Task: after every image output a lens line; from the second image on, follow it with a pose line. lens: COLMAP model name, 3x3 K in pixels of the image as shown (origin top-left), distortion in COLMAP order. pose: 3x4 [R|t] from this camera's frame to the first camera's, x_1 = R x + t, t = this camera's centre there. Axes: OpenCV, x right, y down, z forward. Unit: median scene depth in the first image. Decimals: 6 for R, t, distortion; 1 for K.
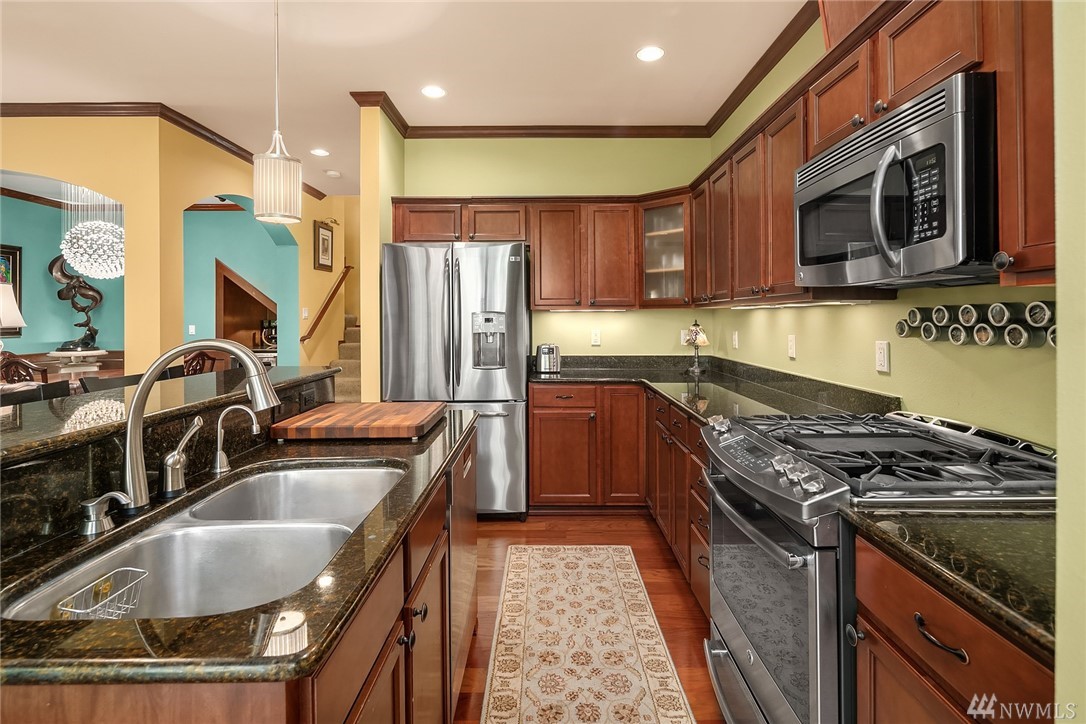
lens RADIAL K [[525.5, 0, 548.9], [0, 525.5, 314.7], [0, 0, 1]] dist [-0.000246, -0.000135]
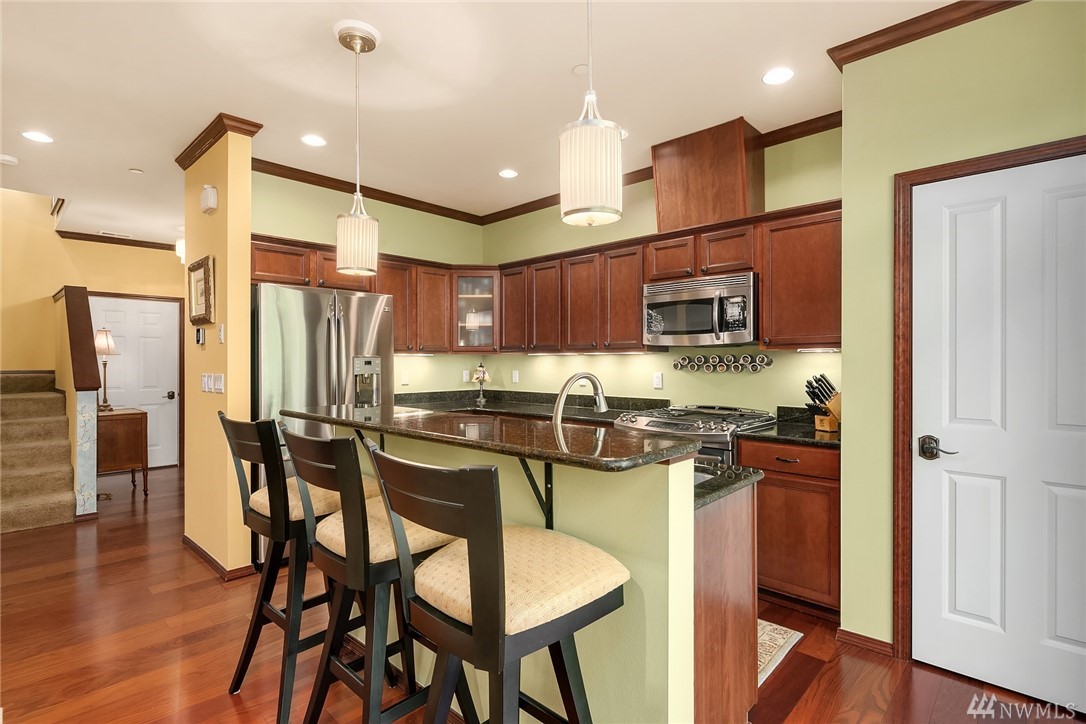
lens RADIAL K [[522.2, 0, 543.0], [0, 522.2, 362.0], [0, 0, 1]] dist [-0.002340, -0.000576]
pose [[0.688613, 0.000551, 0.725129, -1.100148], [-0.004915, 0.999980, 0.003908, 0.004107], [-0.725112, -0.006255, 0.688602, -0.049553]]
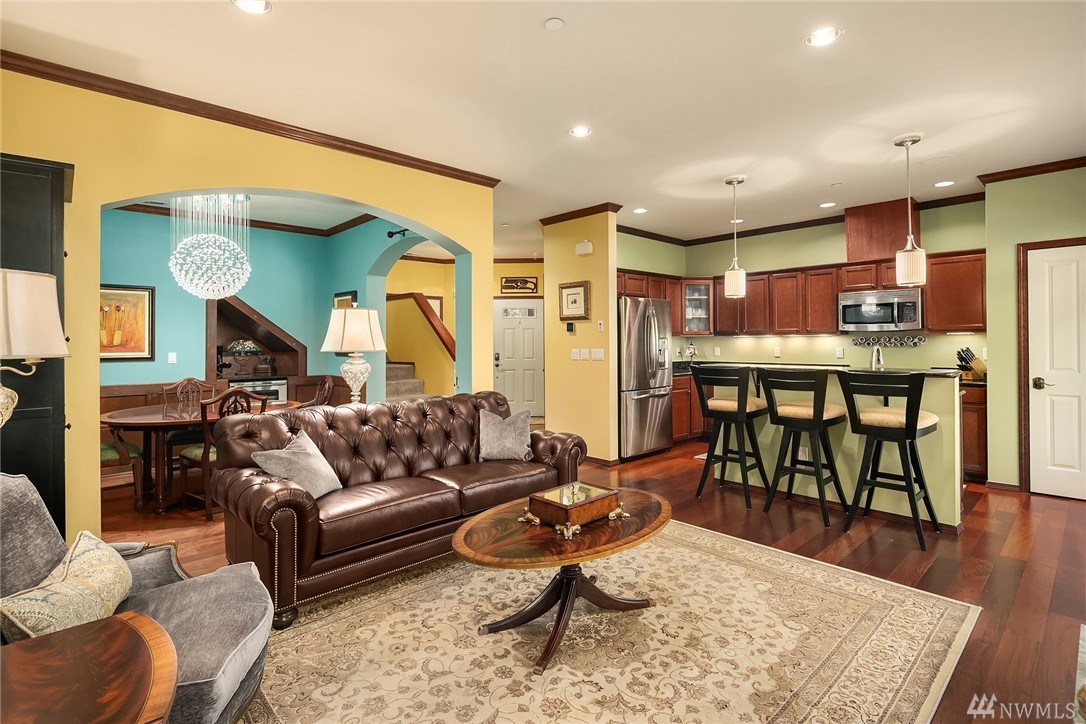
lens RADIAL K [[521.9, 0, 541.5], [0, 521.9, 339.4], [0, 0, 1]] dist [-0.002293, -0.000307]
pose [[0.738333, 0.003154, 0.674429, -2.743709], [-0.001301, 0.999994, -0.003251, 0.011964], [-0.674435, 0.001523, 0.738333, -0.089004]]
